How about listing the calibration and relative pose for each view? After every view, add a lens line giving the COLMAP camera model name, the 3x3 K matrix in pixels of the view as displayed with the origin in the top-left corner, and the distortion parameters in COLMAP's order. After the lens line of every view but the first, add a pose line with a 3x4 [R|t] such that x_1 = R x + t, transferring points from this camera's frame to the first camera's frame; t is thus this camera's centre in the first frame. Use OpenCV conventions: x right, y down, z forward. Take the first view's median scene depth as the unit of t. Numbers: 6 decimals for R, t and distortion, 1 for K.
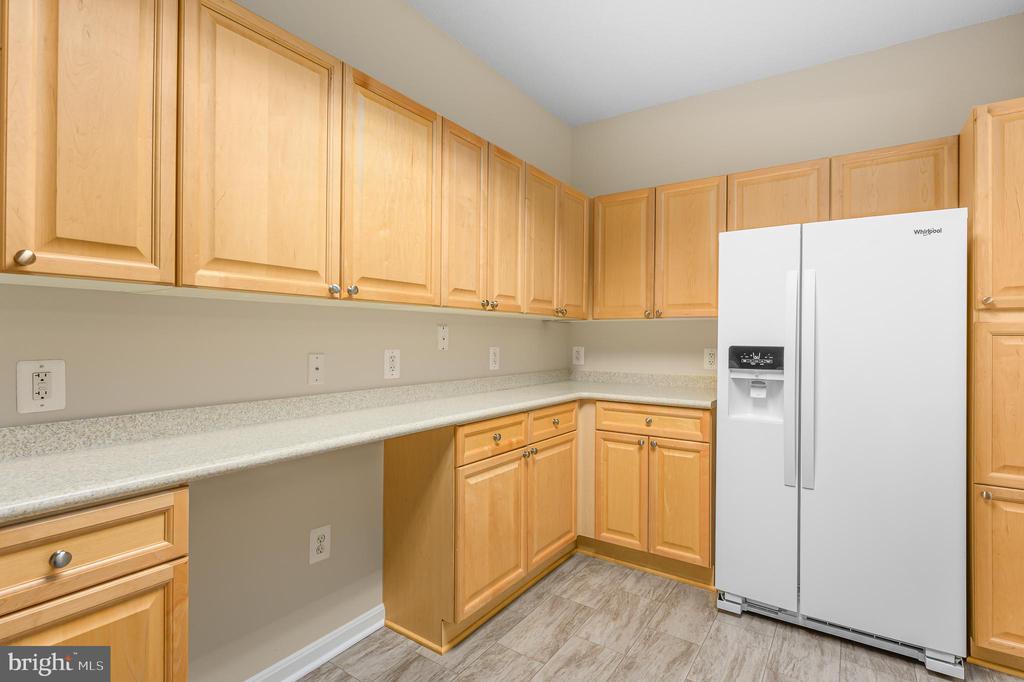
lens RADIAL K [[497.5, 0, 514.2], [0, 497.5, 337.2], [0, 0, 1]] dist [0.002538, 0.000014]
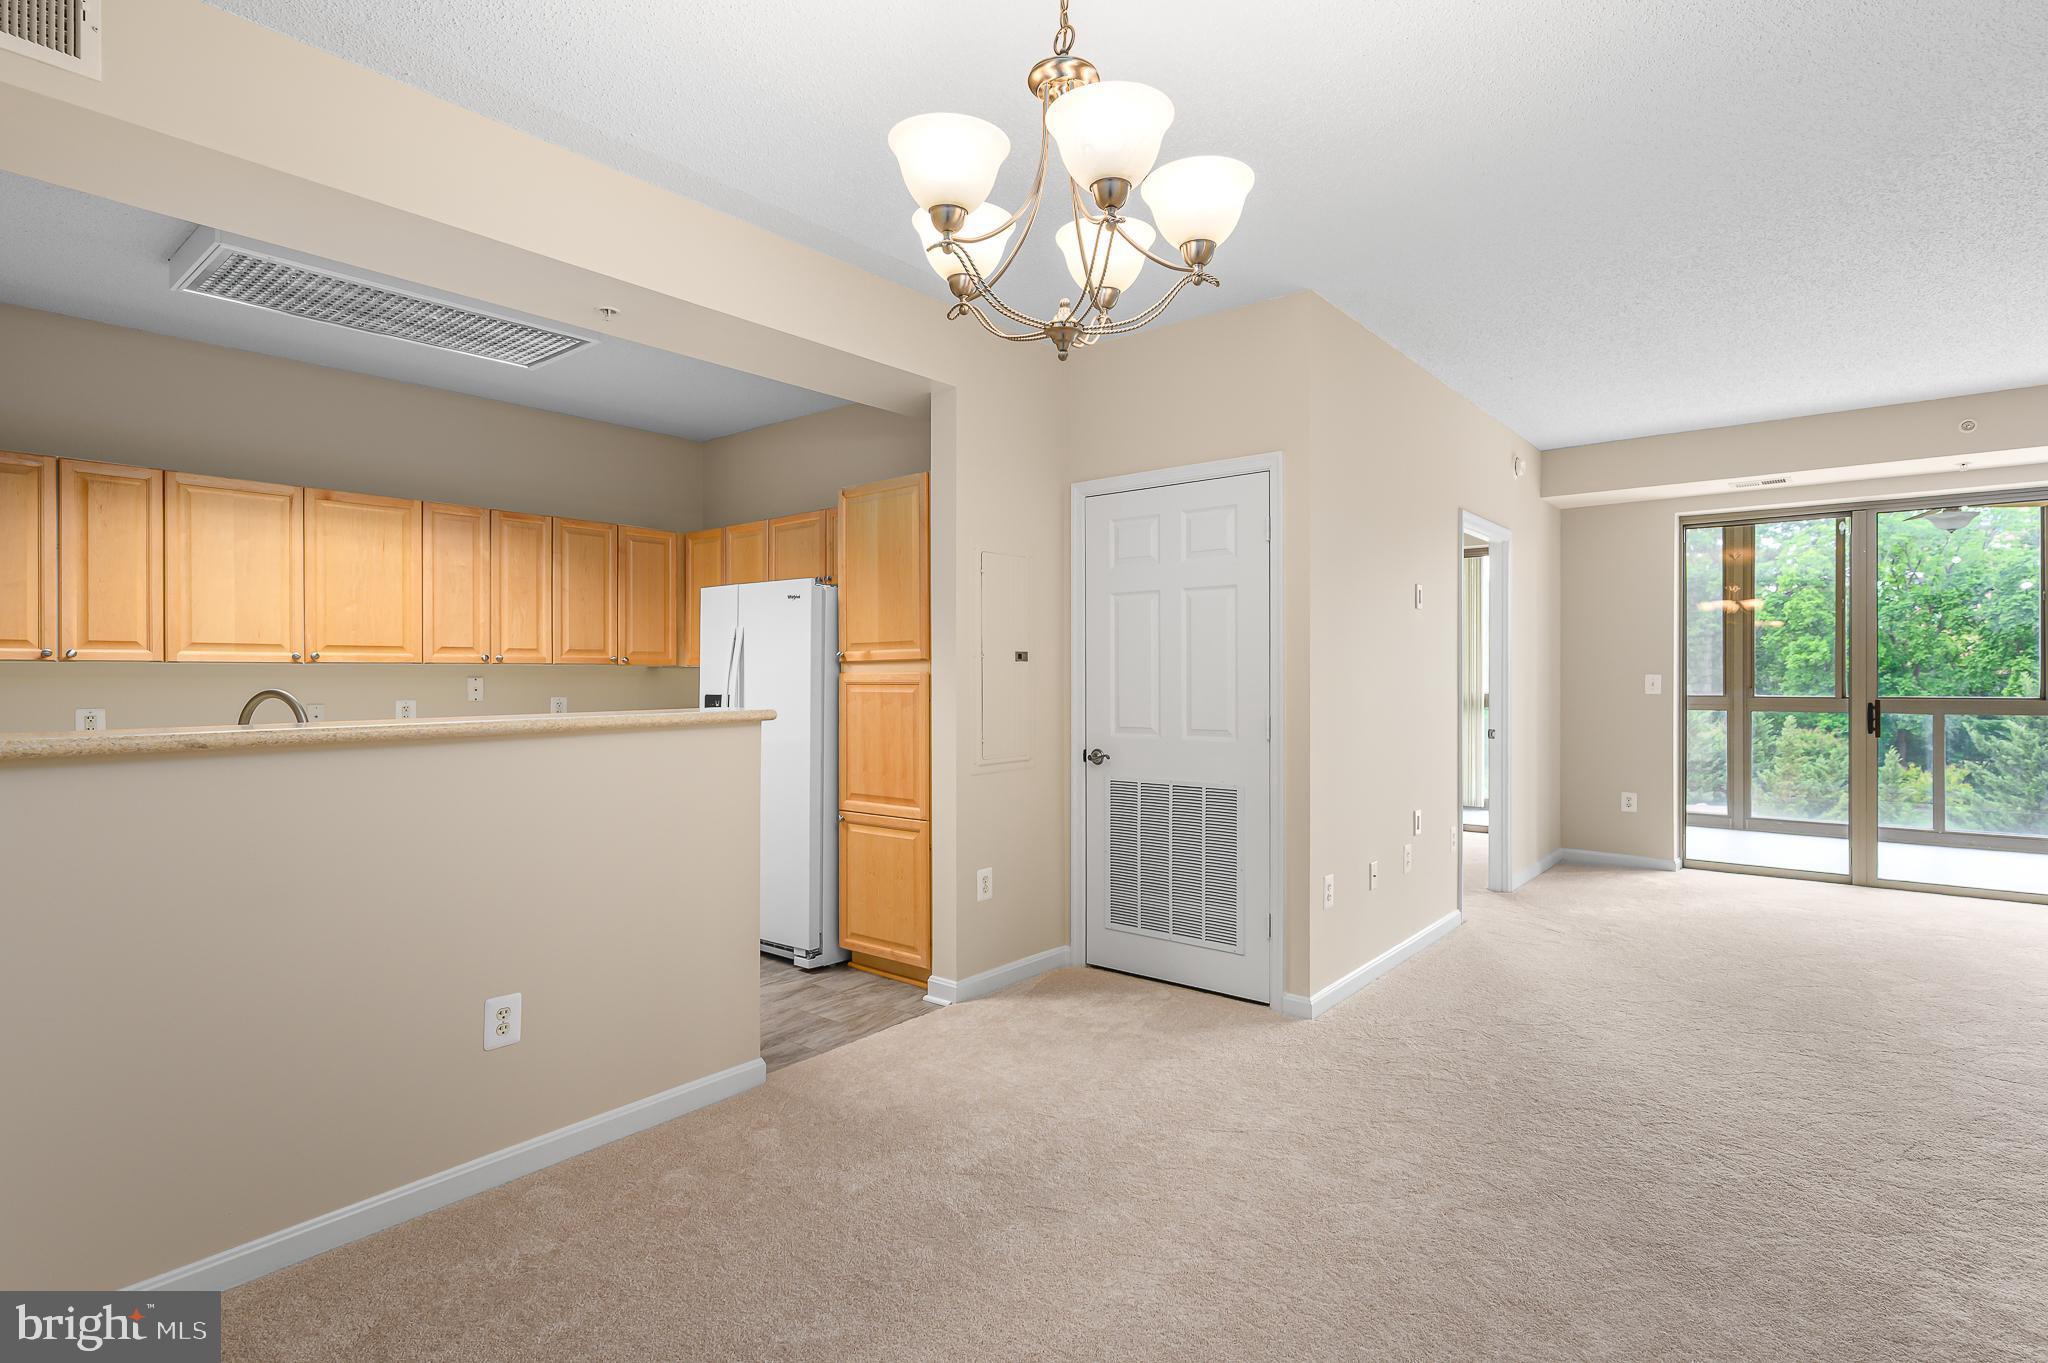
lens RADIAL K [[1001.6, 0, 1028.7], [0, 1001.6, 676.9], [0, 0, 1]] dist [-0.002553, -0.000088]
pose [[0.995898, -0.010947, -0.089816, 1.553127], [0.011121, 0.999937, 0.001436, -0.018142], [0.089795, -0.002429, 0.995957, -1.280245]]
